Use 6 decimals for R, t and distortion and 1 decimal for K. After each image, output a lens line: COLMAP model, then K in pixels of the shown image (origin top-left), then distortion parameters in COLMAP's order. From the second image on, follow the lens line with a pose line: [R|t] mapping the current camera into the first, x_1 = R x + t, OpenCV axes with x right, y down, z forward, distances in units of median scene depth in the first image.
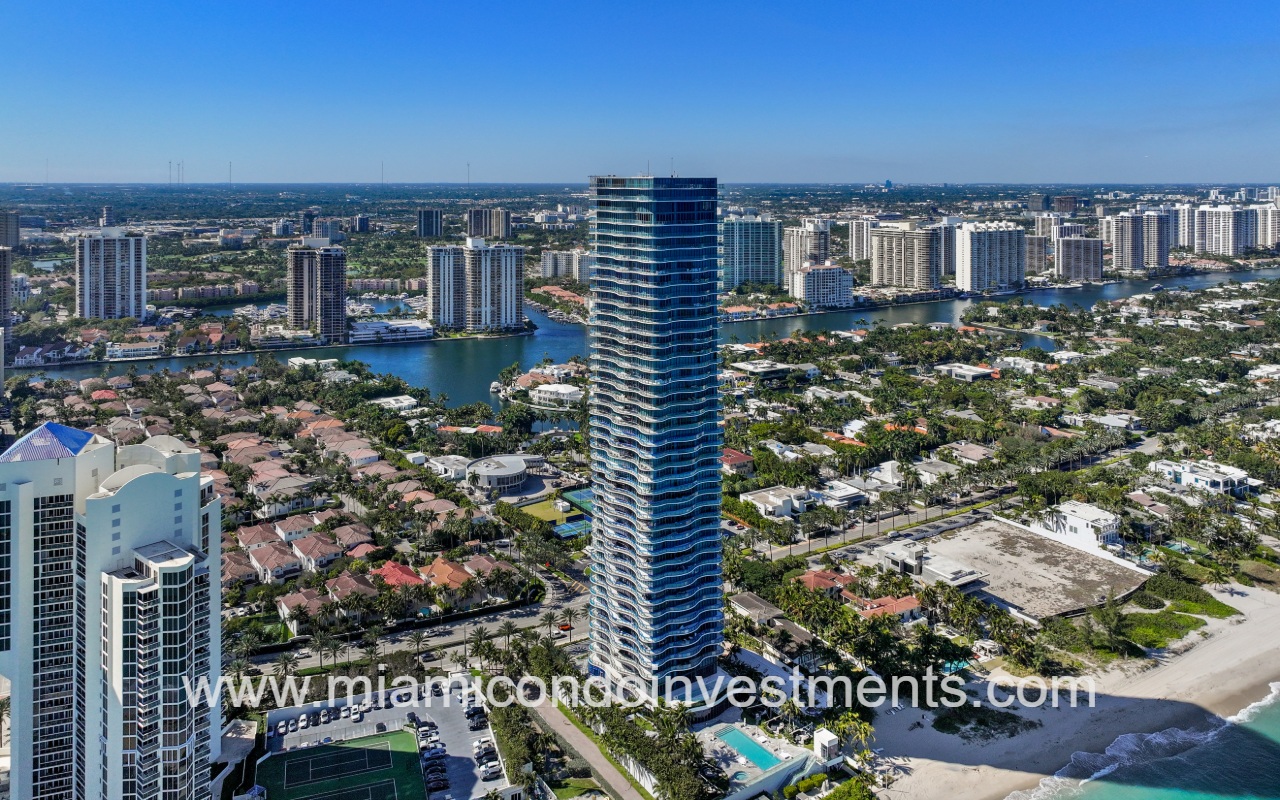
lens RADIAL K [[934.0, 0, 637.2], [0, 934.0, 304.0], [0, 0, 1]] dist [0.003822, 0.000845]
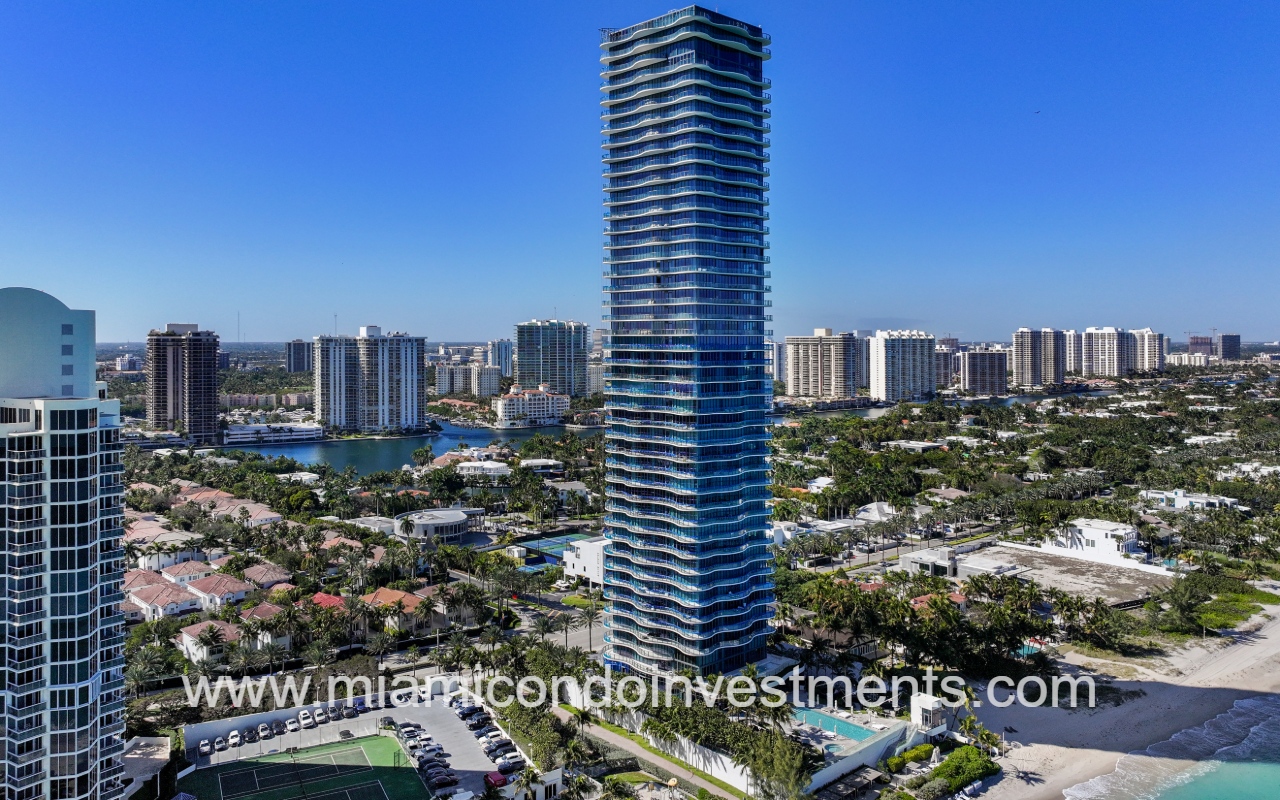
lens RADIAL K [[979.4, 0, 665.8], [0, 979.4, 403.7], [0, 0, 1]] dist [0.002621, 0.003781]
pose [[0.989806, -0.020776, 0.140900, -0.042881], [0.027071, 0.998712, -0.042904, 0.077605], [-0.139828, 0.046281, 0.989094, 0.061441]]
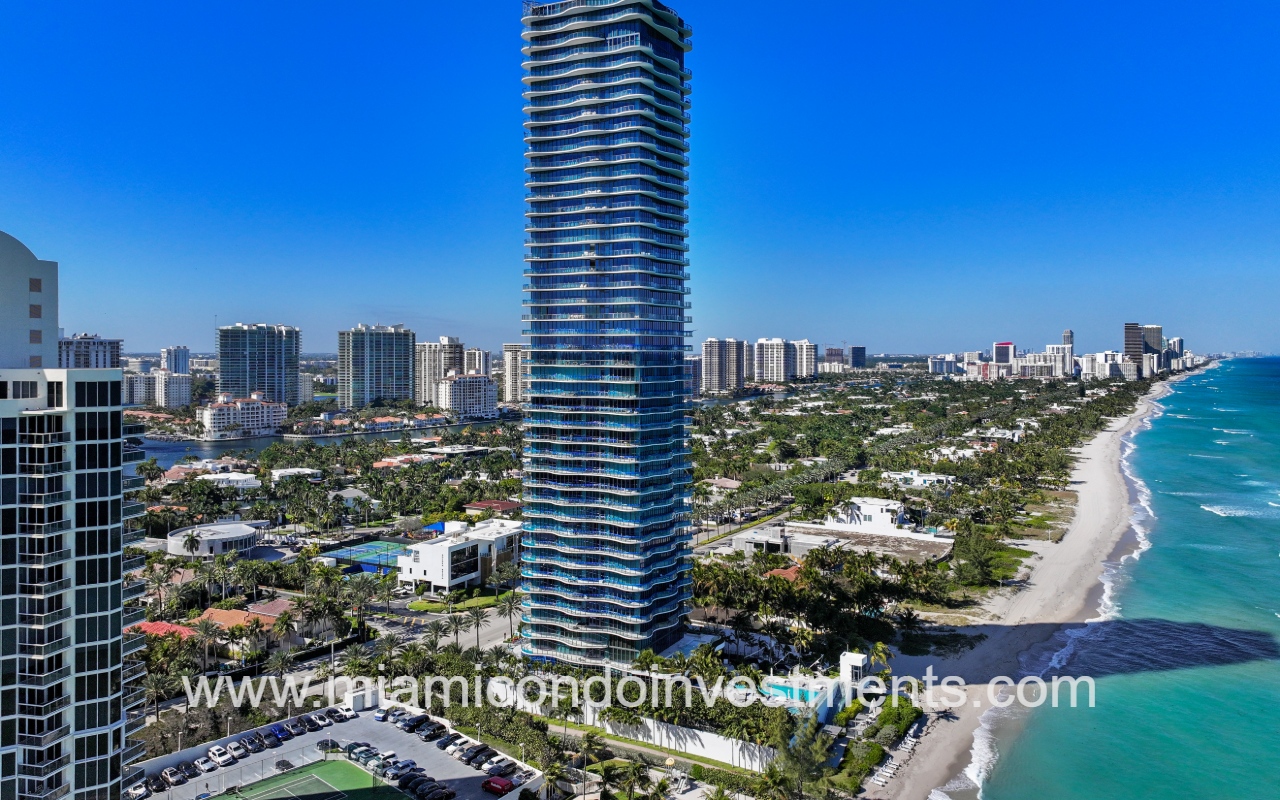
lens RADIAL K [[946.3, 0, 688.0], [0, 946.3, 415.8], [0, 0, 1]] dist [0.006638, -0.000581]
pose [[0.886323, -0.041593, 0.461196, -0.107616], [0.059040, 0.997980, -0.023459, 0.081040], [-0.459289, 0.048021, 0.886988, 0.090596]]
